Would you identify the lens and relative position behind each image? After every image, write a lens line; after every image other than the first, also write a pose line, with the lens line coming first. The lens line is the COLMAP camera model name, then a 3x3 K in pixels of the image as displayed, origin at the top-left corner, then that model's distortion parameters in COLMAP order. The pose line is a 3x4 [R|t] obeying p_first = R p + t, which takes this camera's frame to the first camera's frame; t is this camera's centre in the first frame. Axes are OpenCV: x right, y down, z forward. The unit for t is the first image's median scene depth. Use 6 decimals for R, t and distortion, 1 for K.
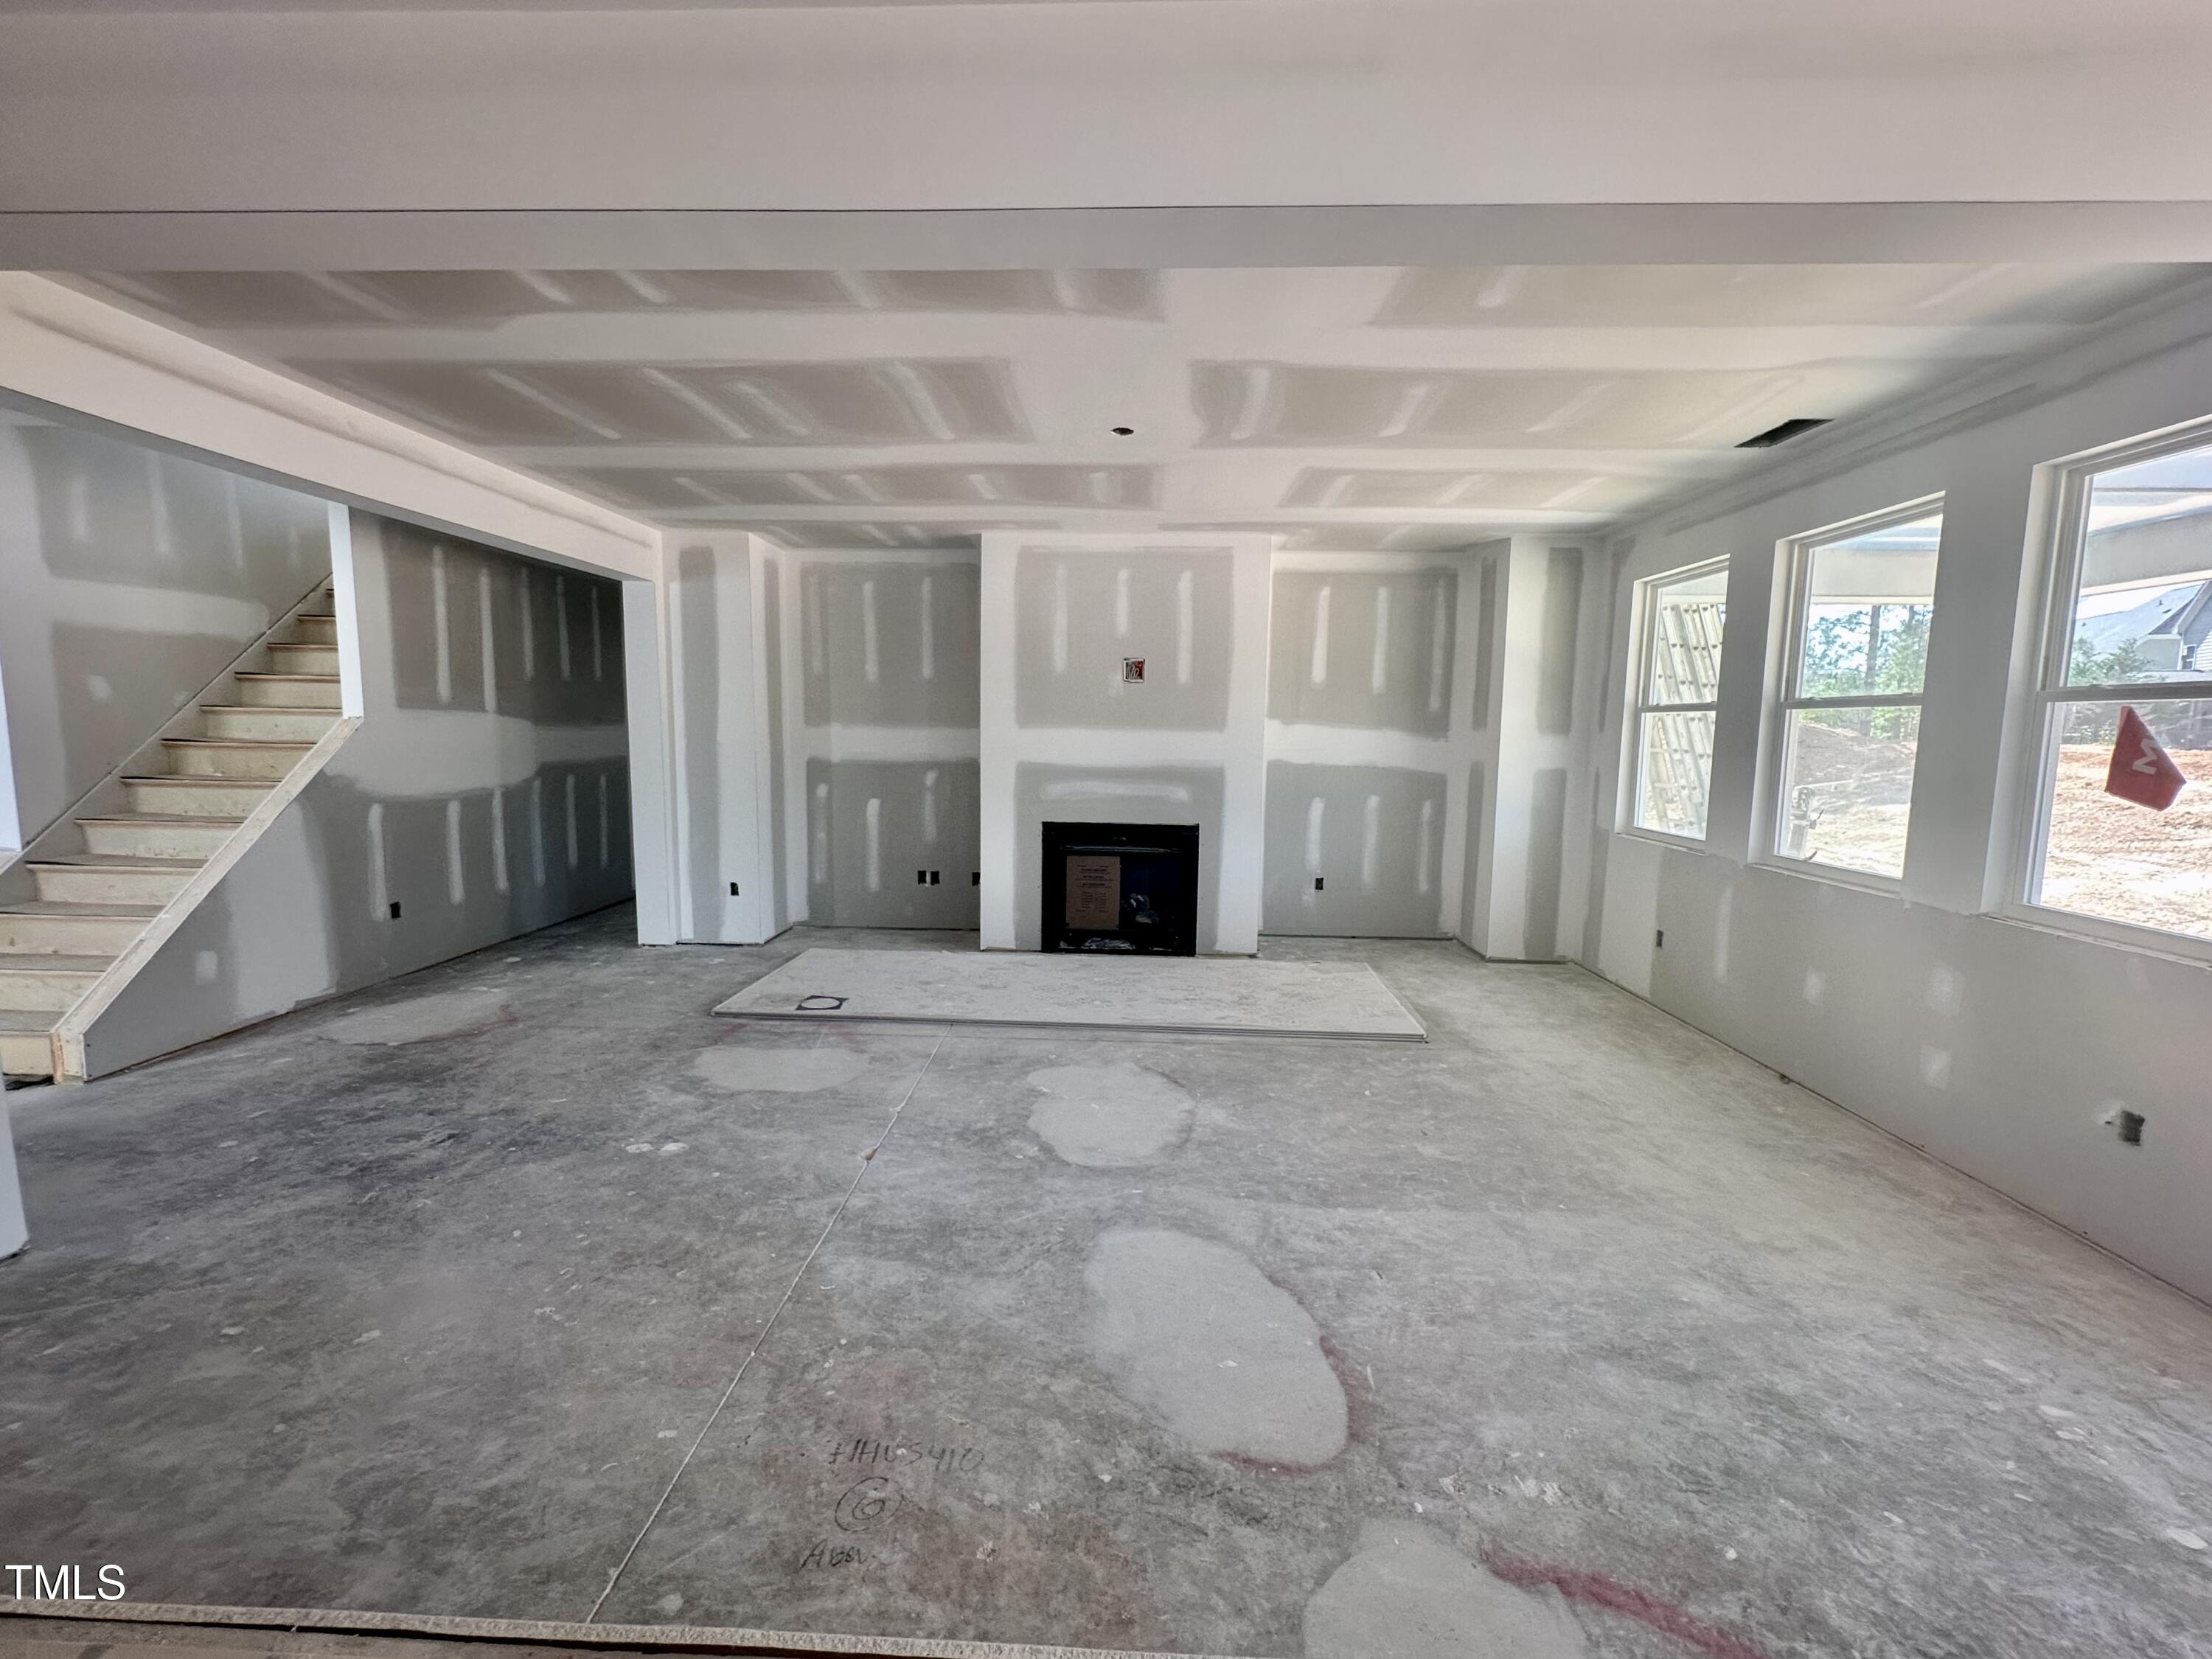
lens RADIAL K [[907.4, 0, 1097.7], [0, 907.4, 822.7], [0, 0, 1]] dist [-0.001809, -0.000163]
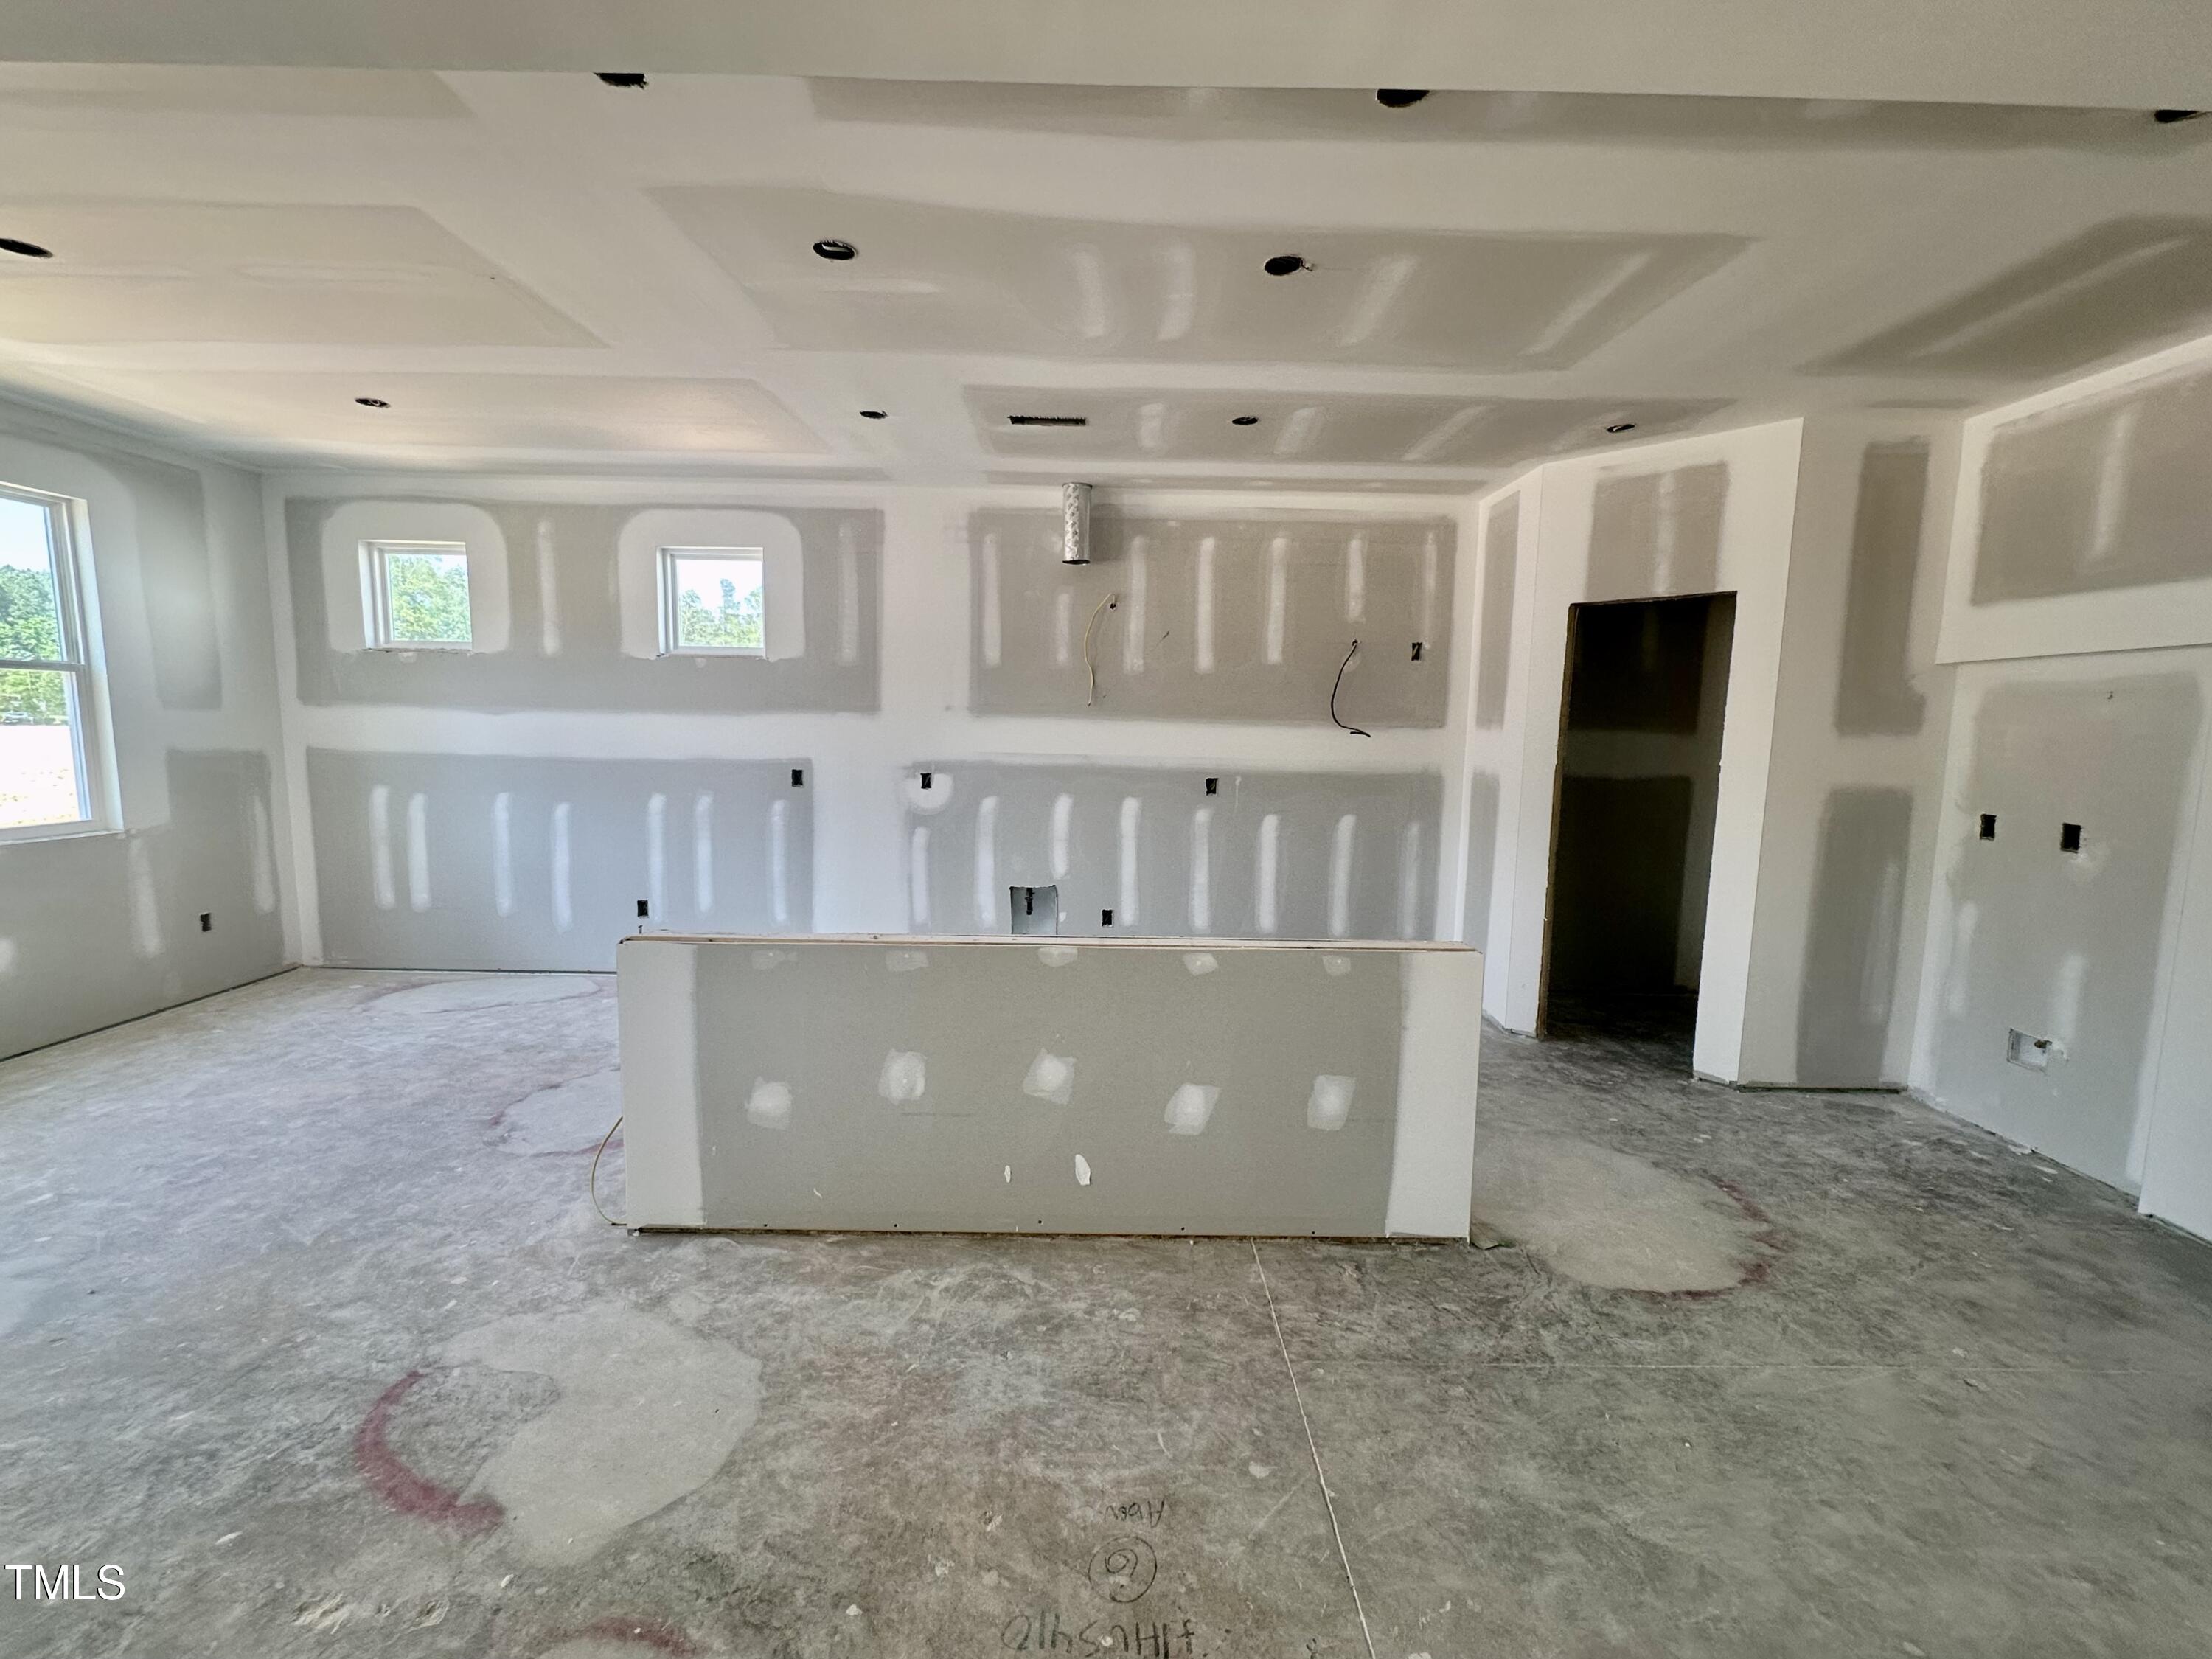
lens RADIAL K [[907.4, 0, 1105.3], [0, 907.4, 833.2], [0, 0, 1]] dist [-0.001809, -0.000163]
pose [[-0.998572, -0.028222, -0.045358, -0.092704], [-0.037728, 0.973679, 0.224779, -0.096423], [0.037821, 0.226169, -0.973354, 0.931558]]
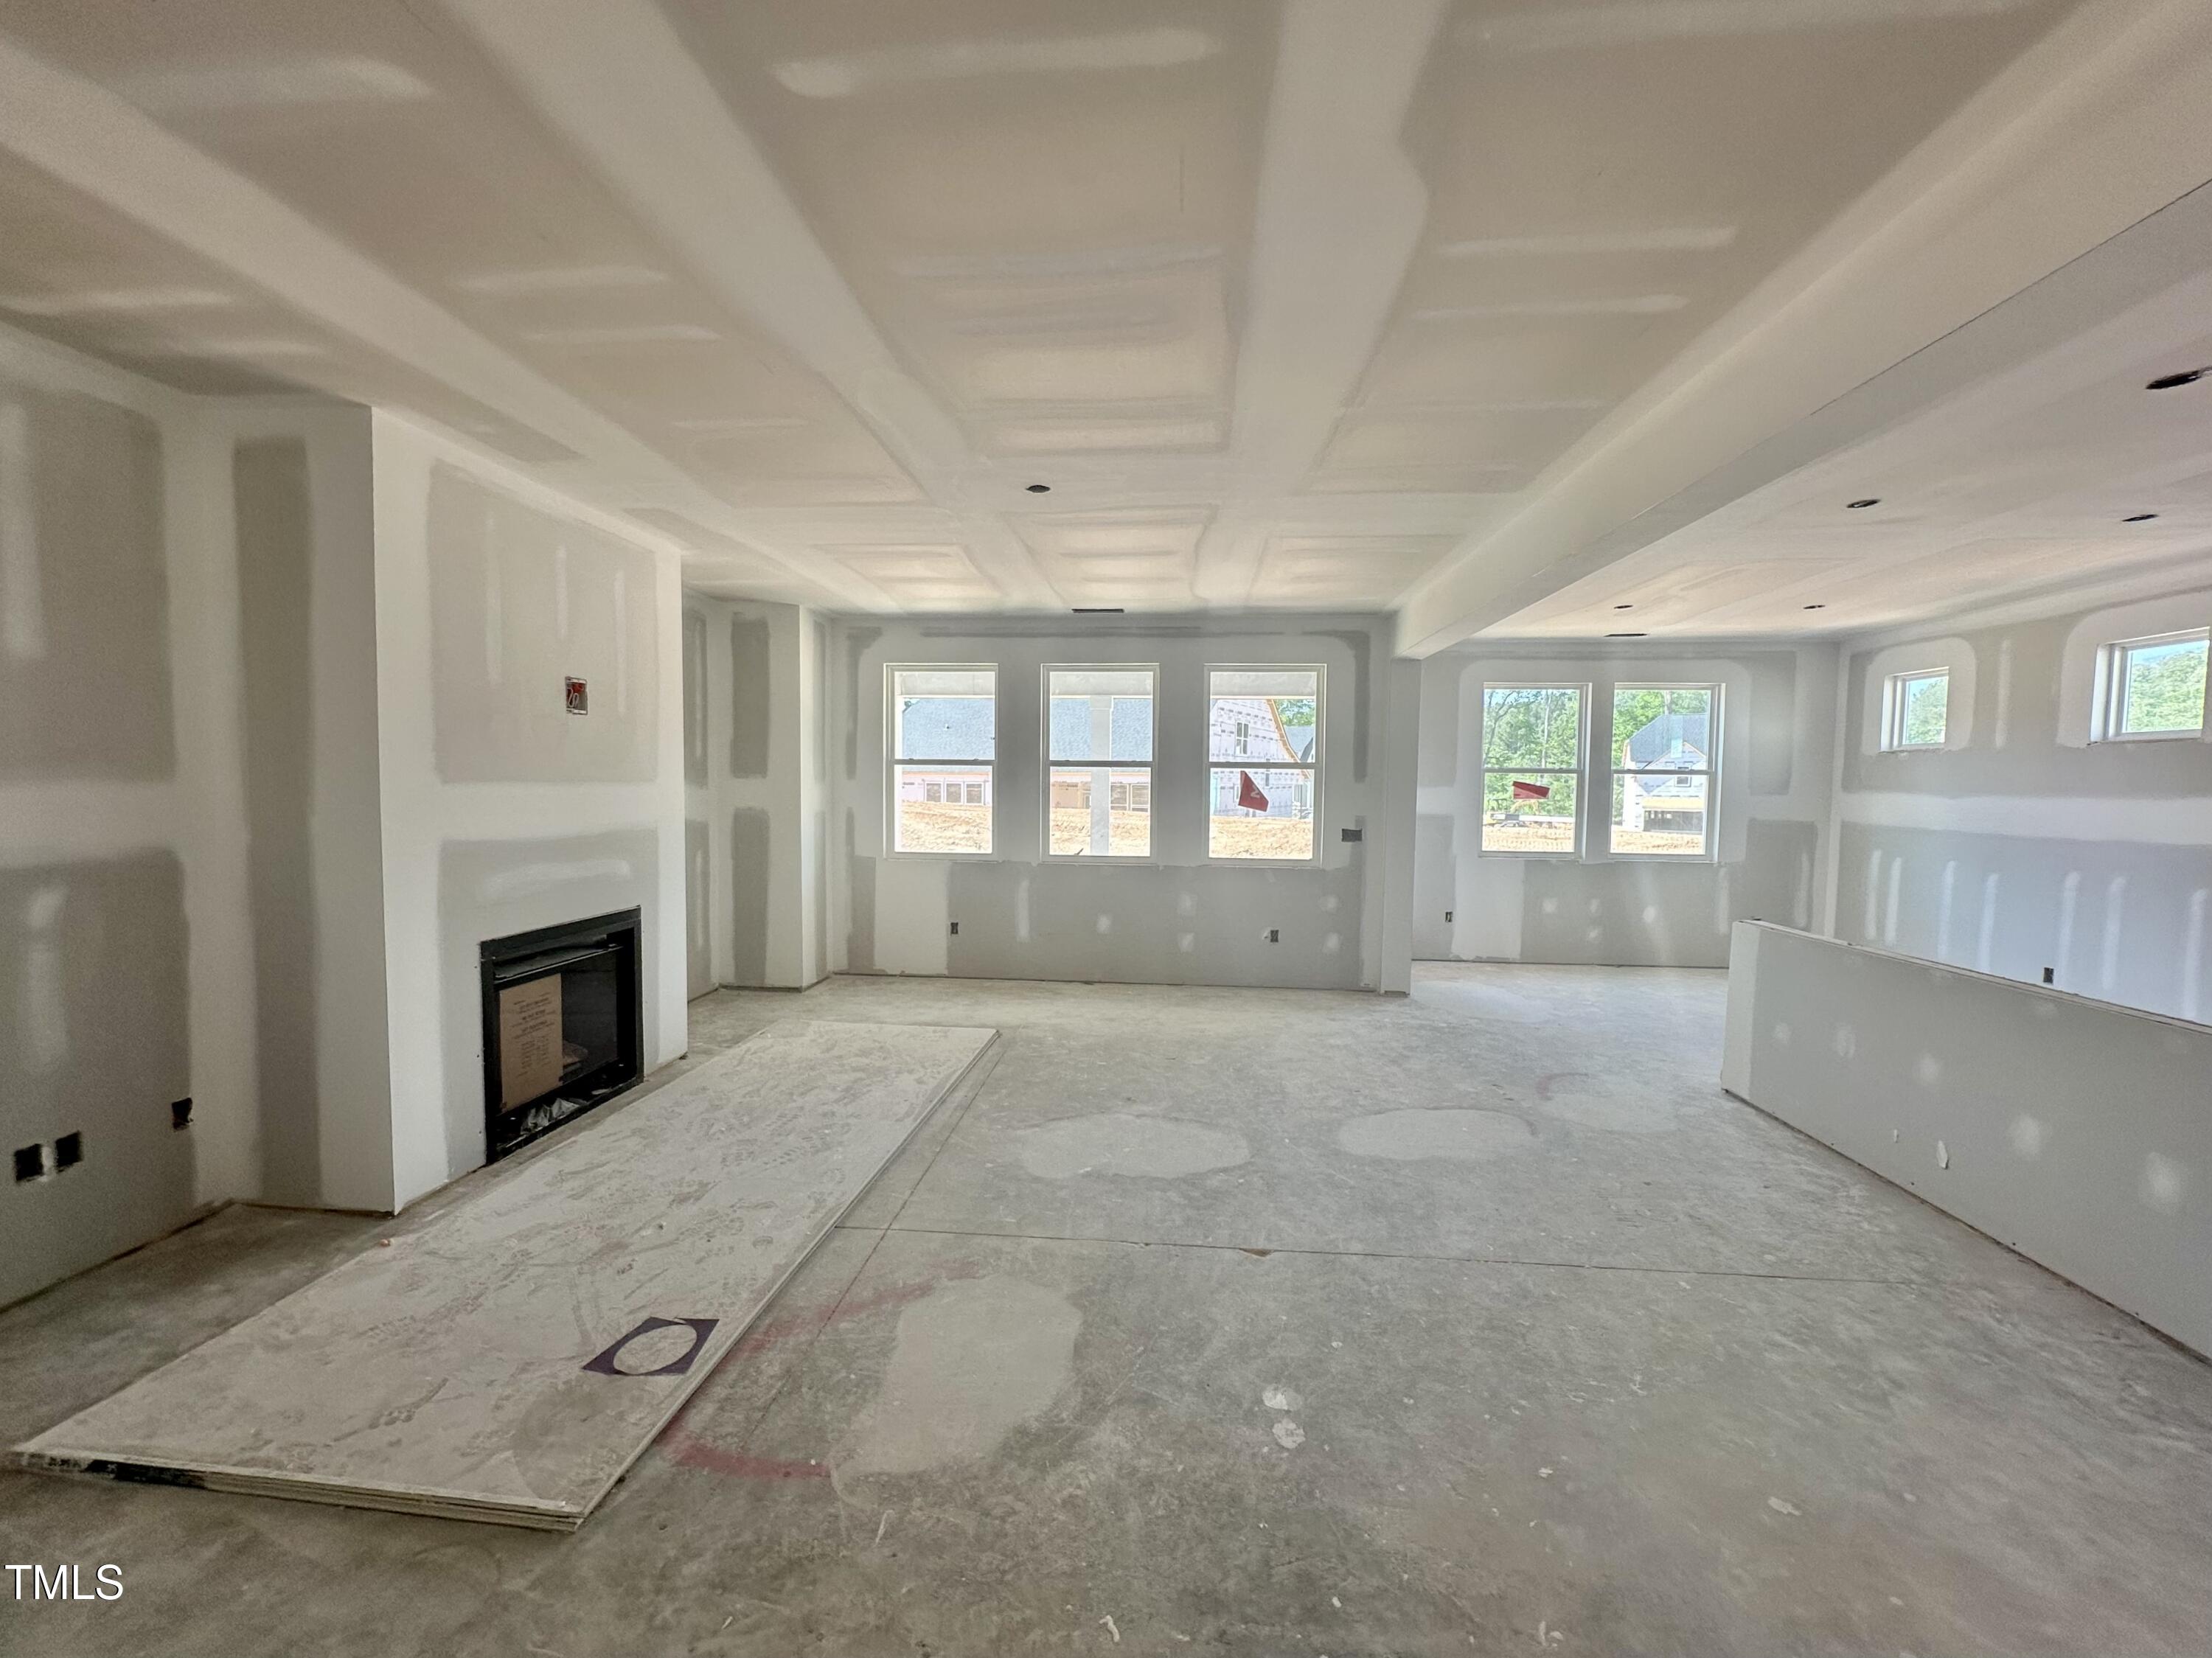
lens RADIAL K [[907.4, 0, 1093.6], [0, 907.4, 832.9], [0, 0, 1]] dist [-0.001809, -0.000163]
pose [[0.057788, -0.068910, 0.995948, -1.132406], [0.094787, 0.993487, 0.063240, -0.129729], [-0.993819, 0.090748, 0.063943, 1.050493]]
